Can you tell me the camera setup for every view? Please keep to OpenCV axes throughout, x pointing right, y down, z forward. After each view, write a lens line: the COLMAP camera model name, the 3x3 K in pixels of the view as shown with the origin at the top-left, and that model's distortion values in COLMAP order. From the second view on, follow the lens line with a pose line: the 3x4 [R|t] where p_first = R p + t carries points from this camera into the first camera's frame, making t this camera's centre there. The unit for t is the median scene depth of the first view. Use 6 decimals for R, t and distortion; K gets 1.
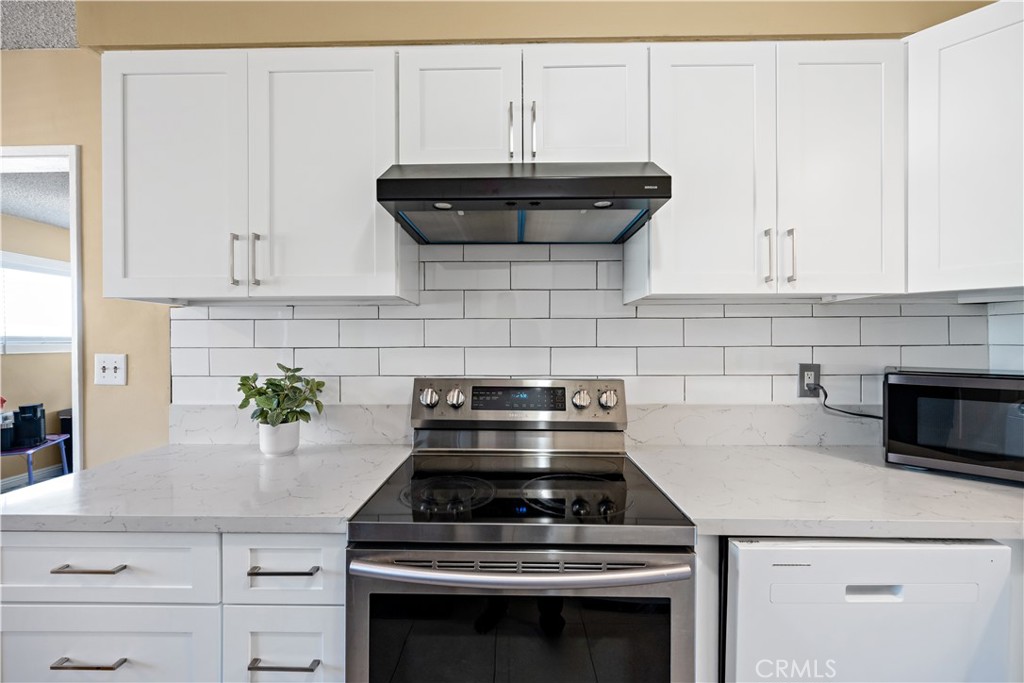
lens RADIAL K [[418.2, 0, 510.2], [0, 418.2, 340.2], [0, 0, 1]] dist [-0.000180, -0.000013]
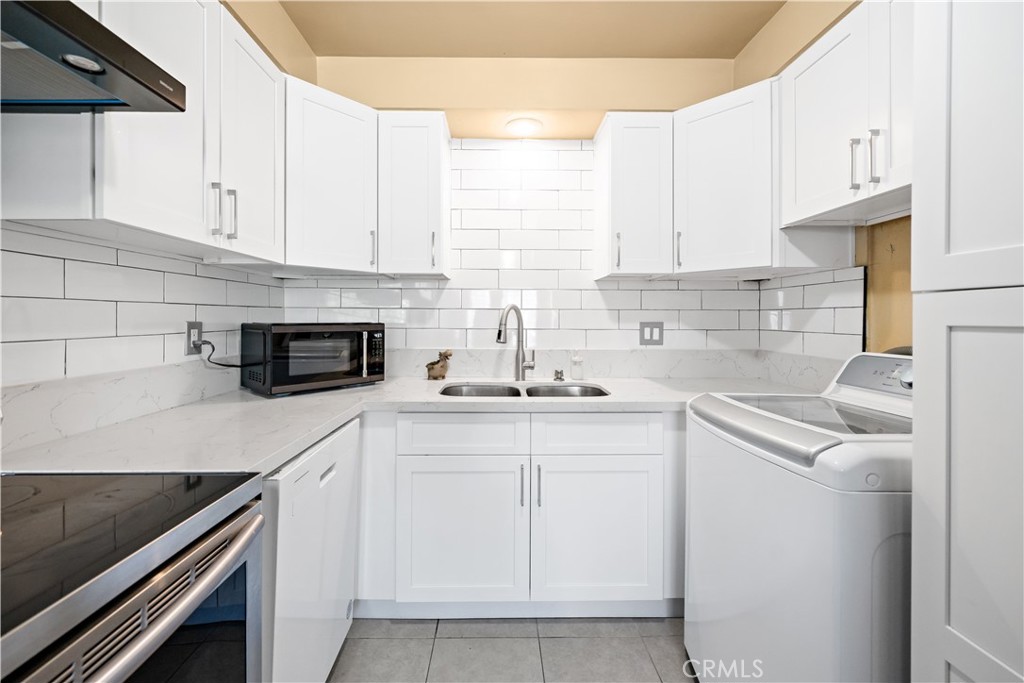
lens RADIAL K [[418.2, 0, 502.5], [0, 418.2, 318.7], [0, 0, 1]] dist [-0.000180, -0.000013]
pose [[-0.020517, -0.000151, 0.999789, -0.321981], [0.002377, 0.999997, 0.000200, 0.051122], [-0.999787, 0.002381, -0.020517, 0.268467]]
